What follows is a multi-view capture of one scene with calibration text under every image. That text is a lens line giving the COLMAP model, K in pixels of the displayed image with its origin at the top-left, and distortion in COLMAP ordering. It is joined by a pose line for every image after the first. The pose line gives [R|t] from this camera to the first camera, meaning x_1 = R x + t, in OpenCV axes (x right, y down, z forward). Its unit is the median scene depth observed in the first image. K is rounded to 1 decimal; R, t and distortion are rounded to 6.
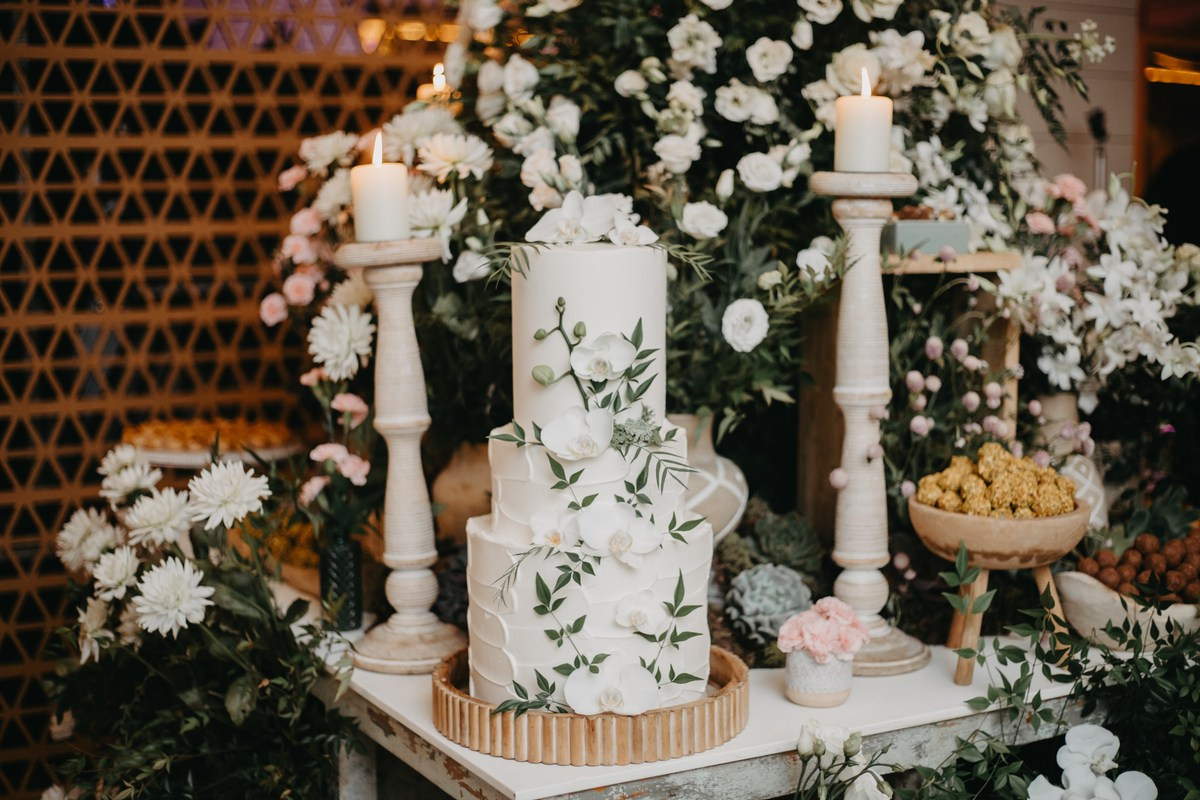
lens RADIAL K [[1822.0, 0, 600.0], [0, 1822.0, 400.0], [0, 0, 1]] dist [-0.130183, -0.031753]
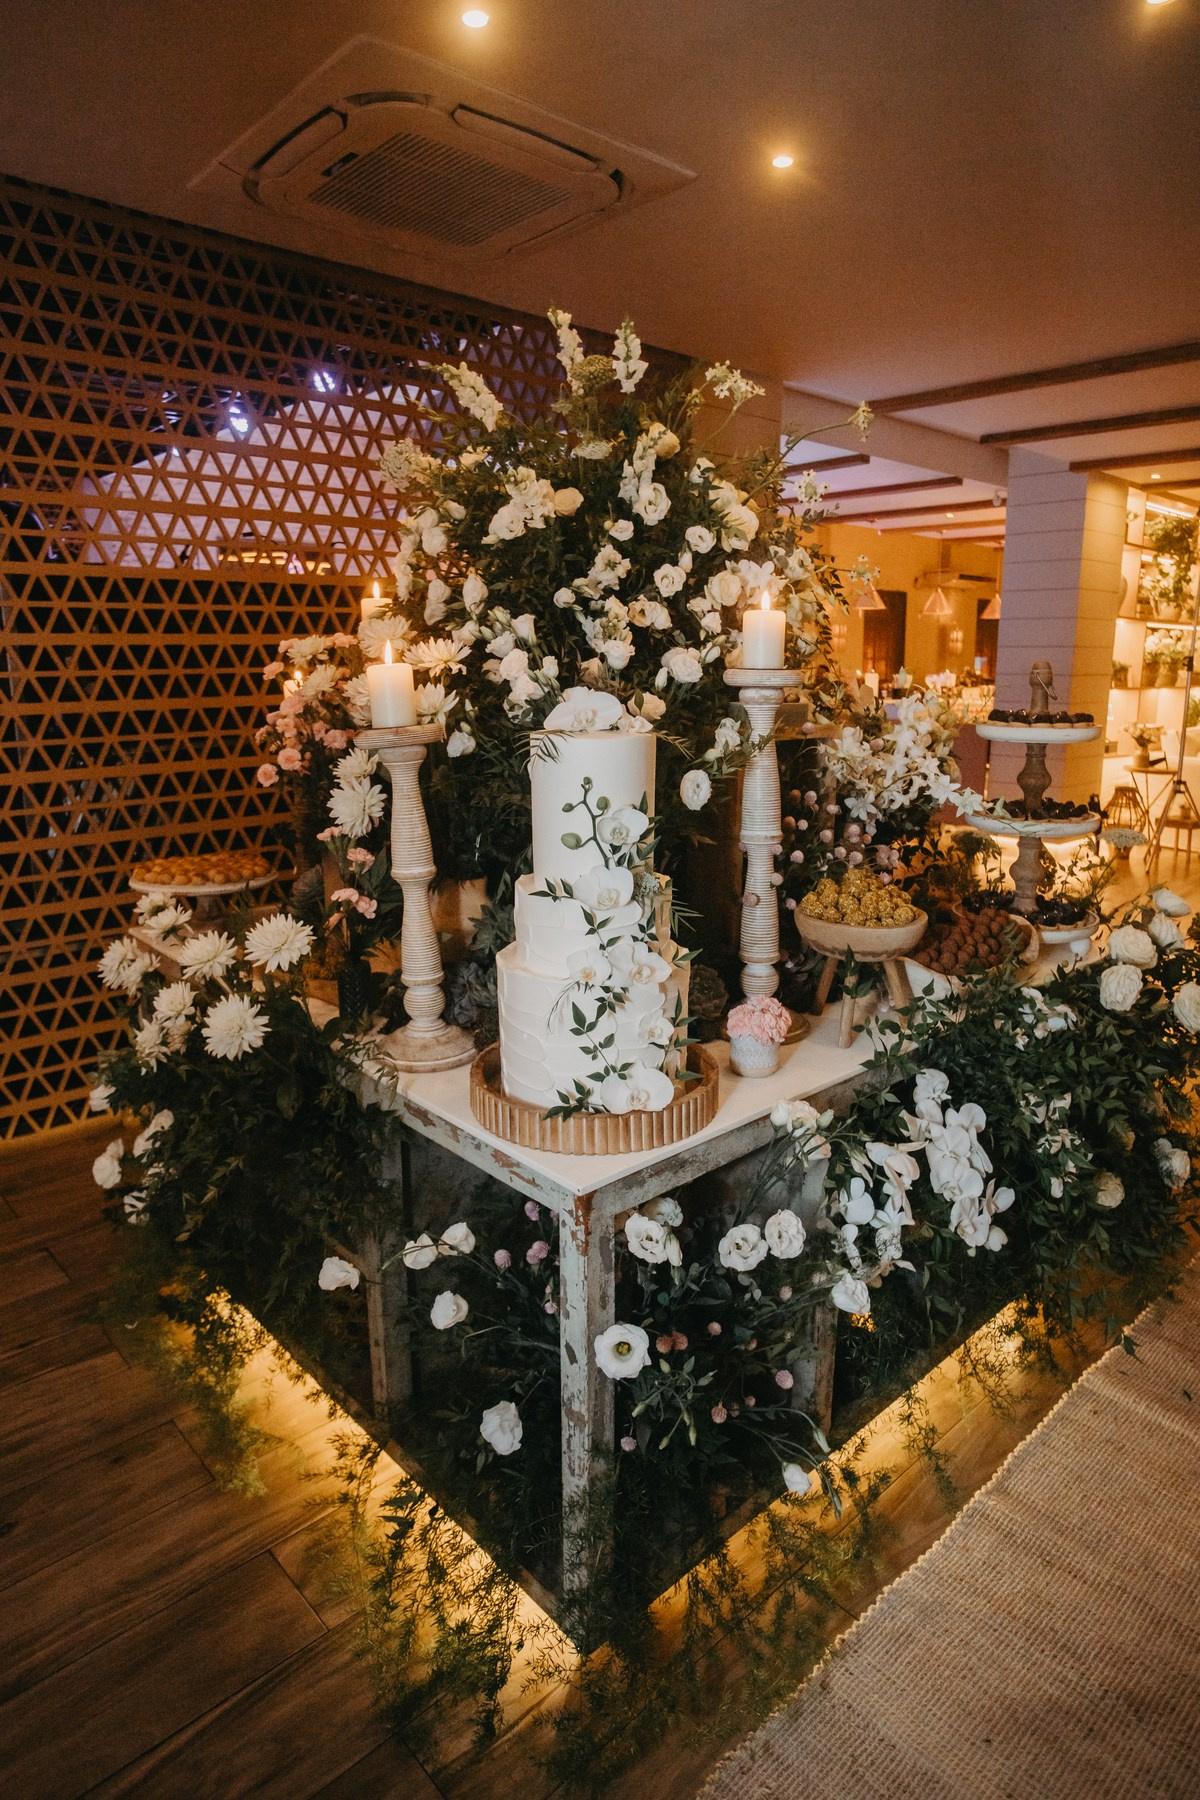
lens RADIAL K [[1094.0, 0, 599.4], [0, 1094.0, 881.1], [0, 0, 1]] dist [-0.059181, 0.000222]
pose [[0.974532, -0.045557, 0.219574, -0.160144], [0.027322, 0.995974, 0.085379, -0.044820], [-0.222580, -0.077206, 0.971853, 0.257434]]
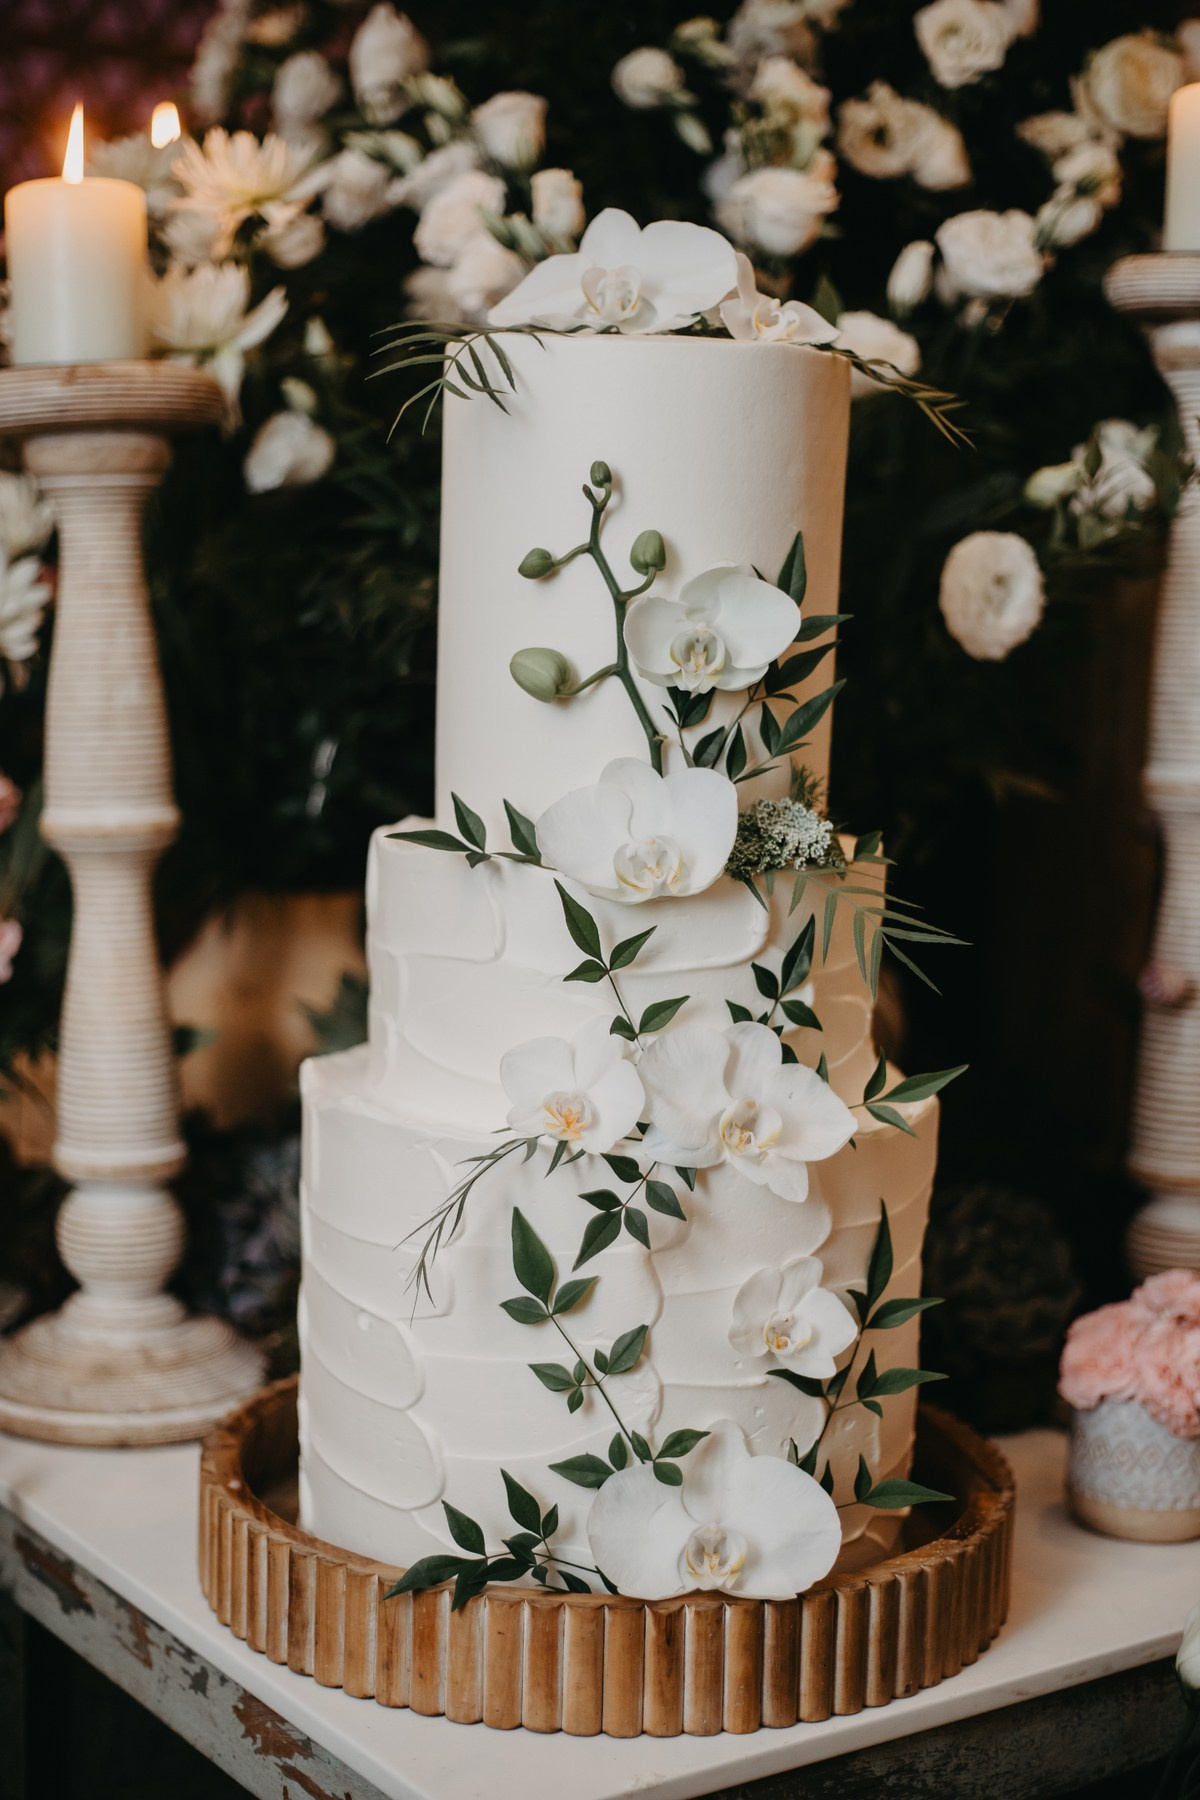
lens RADIAL K [[2733.1, 0, 600.0], [0, 2733.1, 900.0], [0, 0, 1]] dist [-0.130183, -0.031753]
pose [[0.992739, 0.024810, 0.117702, -0.076477], [-0.024231, 0.999686, -0.006350, 0.032521], [-0.117823, 0.003451, 0.993029, 0.410752]]
